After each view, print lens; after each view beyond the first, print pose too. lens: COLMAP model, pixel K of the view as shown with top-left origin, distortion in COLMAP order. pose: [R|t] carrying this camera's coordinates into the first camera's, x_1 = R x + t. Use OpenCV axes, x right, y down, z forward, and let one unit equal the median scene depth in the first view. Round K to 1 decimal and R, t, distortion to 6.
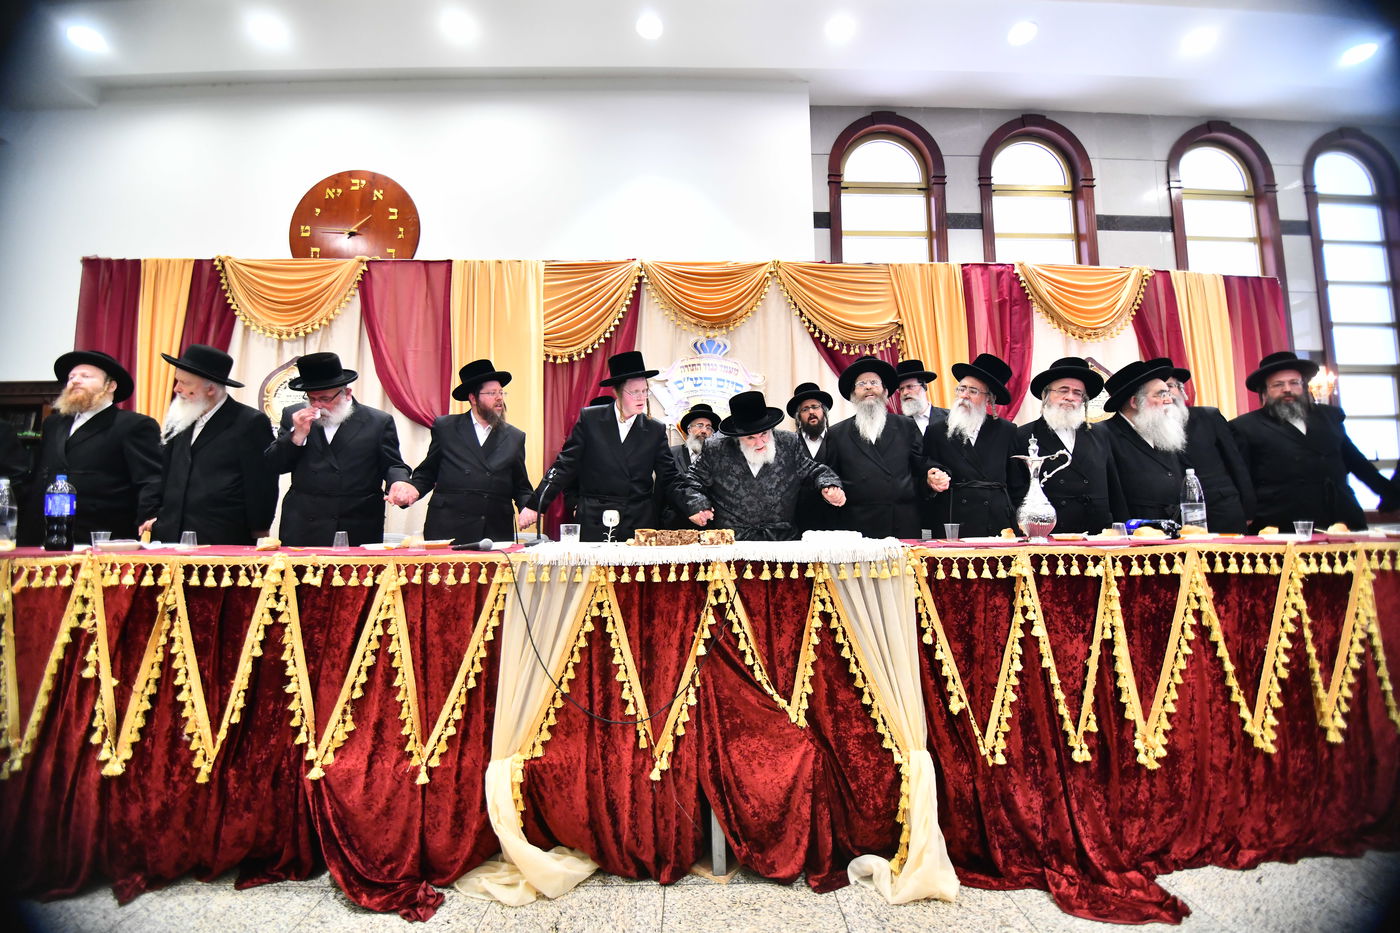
lens RADIAL K [[544.9, 0, 702.6], [0, 544.9, 470.1], [0, 0, 1]] dist [-0.010848, -0.005539]
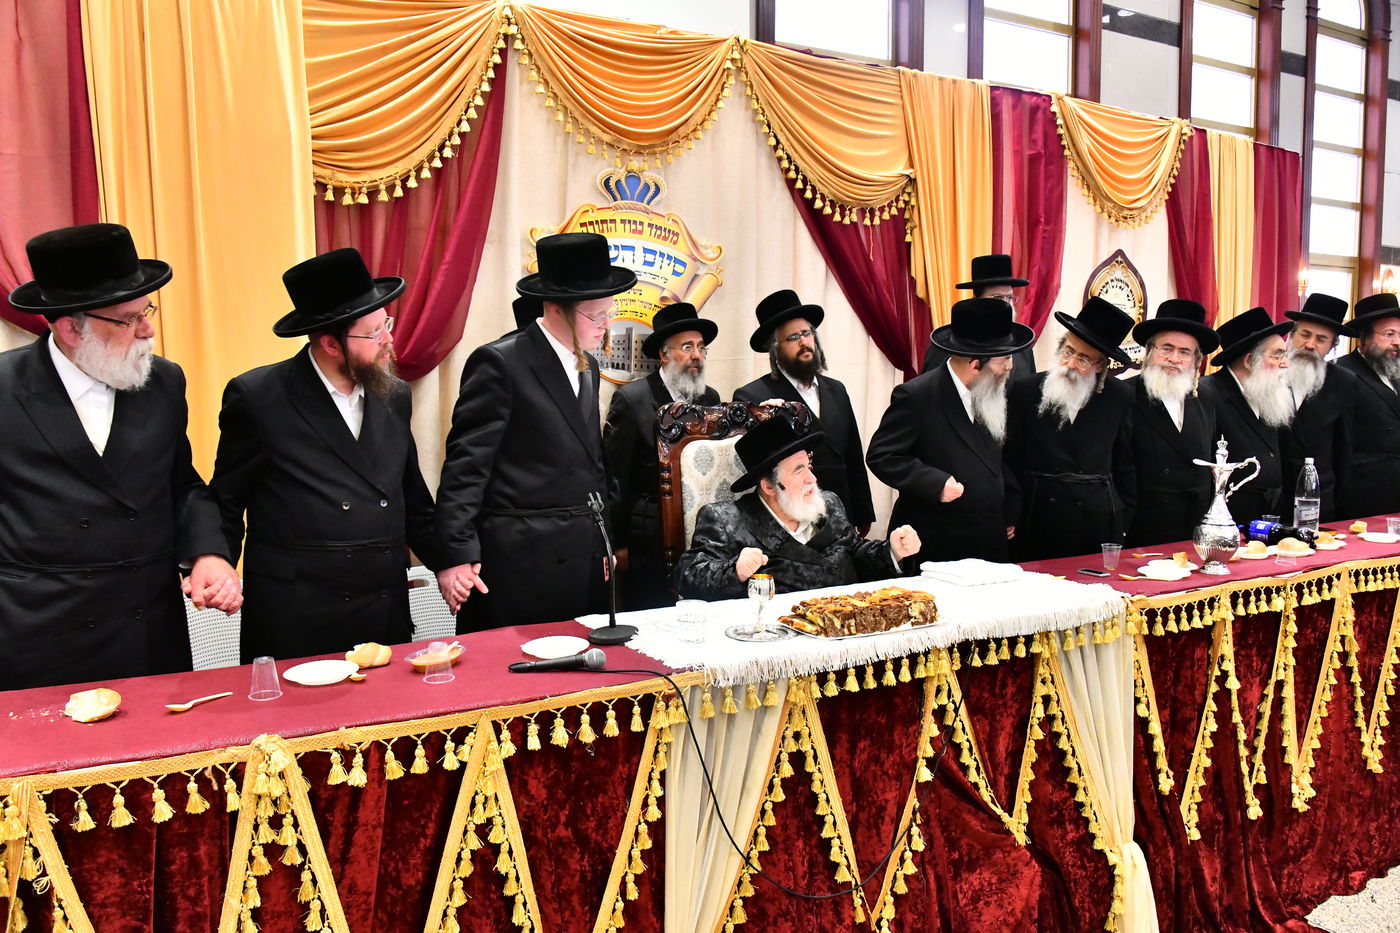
lens RADIAL K [[1085.0, 0, 701.9], [0, 1085.0, 477.8], [0, 0, 1]] dist [-0.040977, -0.007532]
pose [[0.882224, -0.042117, 0.468943, -0.868697], [-0.041577, 0.985131, 0.166696, -0.257004], [-0.468991, -0.166561, 0.867355, -0.004610]]
